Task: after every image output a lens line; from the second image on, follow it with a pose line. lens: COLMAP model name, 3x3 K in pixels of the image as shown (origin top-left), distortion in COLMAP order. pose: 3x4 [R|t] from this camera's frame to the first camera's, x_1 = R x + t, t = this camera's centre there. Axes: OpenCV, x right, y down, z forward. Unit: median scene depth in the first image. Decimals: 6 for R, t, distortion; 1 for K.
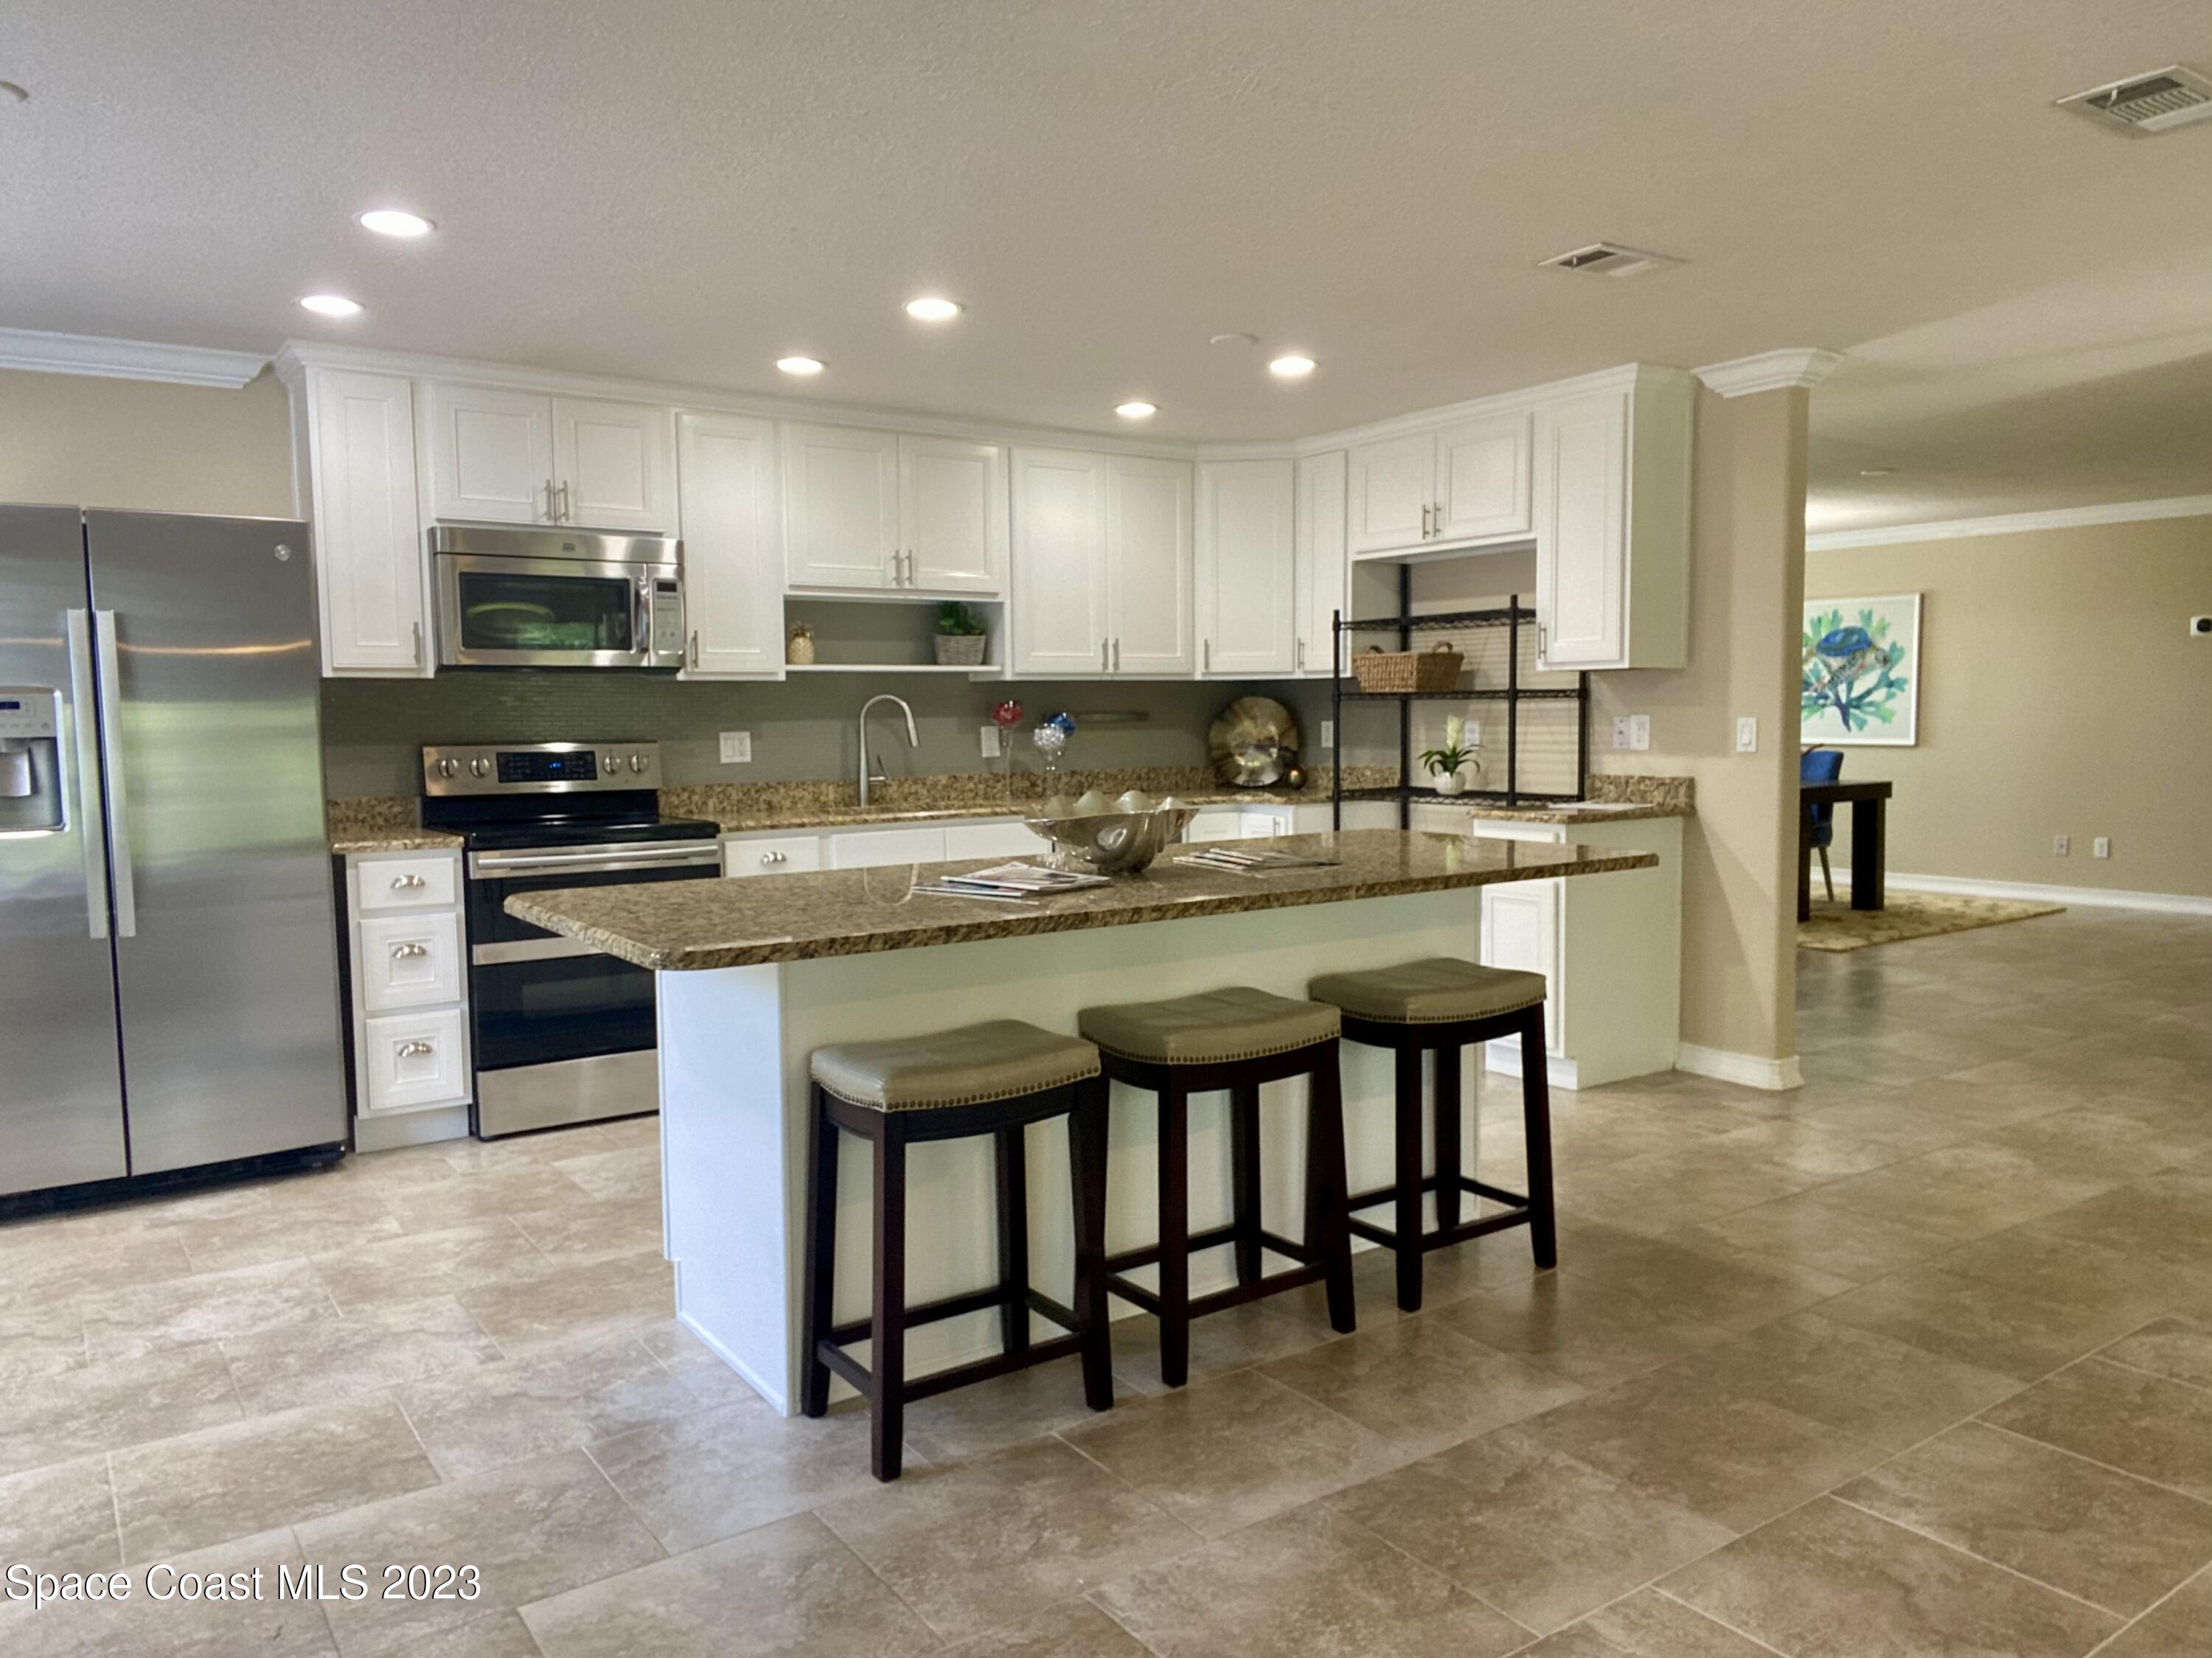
lens RADIAL K [[1591.4, 0, 1104.3], [0, 1591.4, 828.8], [0, 0, 1]] dist [0.034132, -0.043470]
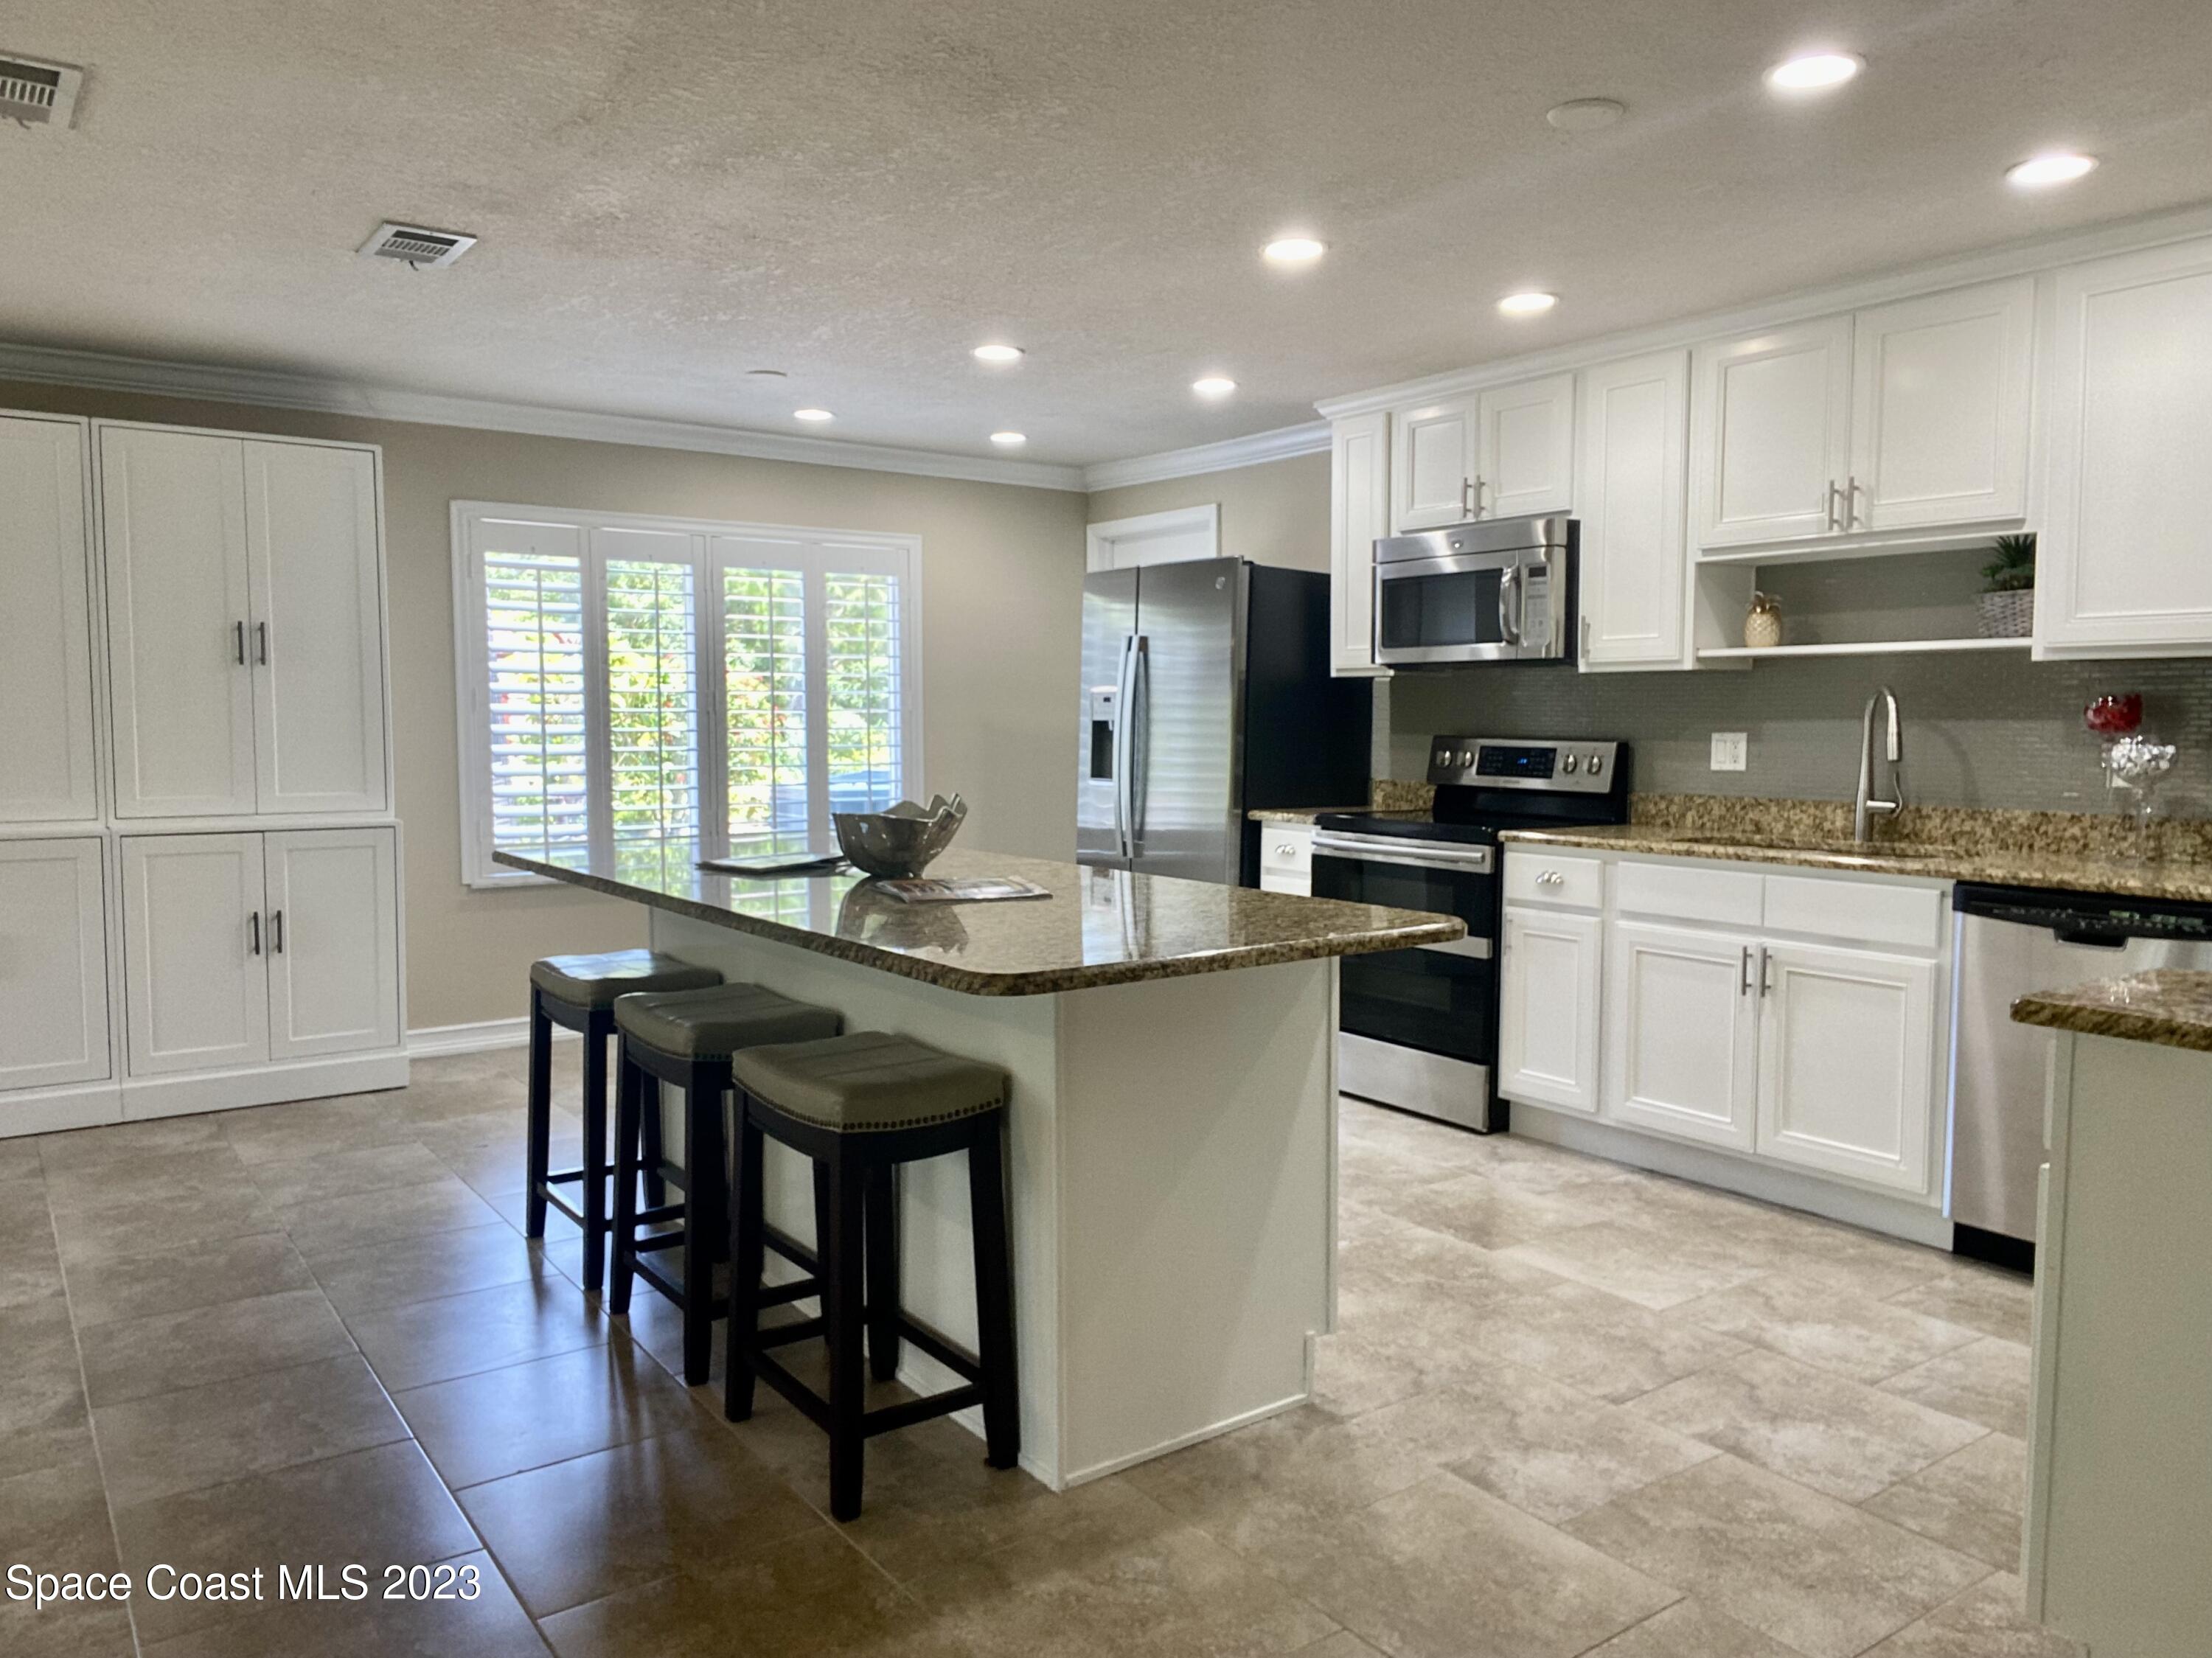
lens RADIAL K [[1591.4, 0, 1088.5], [0, 1591.4, 836.4], [0, 0, 1]] dist [0.034132, -0.043470]
pose [[0.003047, 0.089709, -0.995963, 0.592647], [-0.077059, 0.993028, 0.089209, -0.056541], [0.997022, 0.076476, 0.009938, 0.676916]]
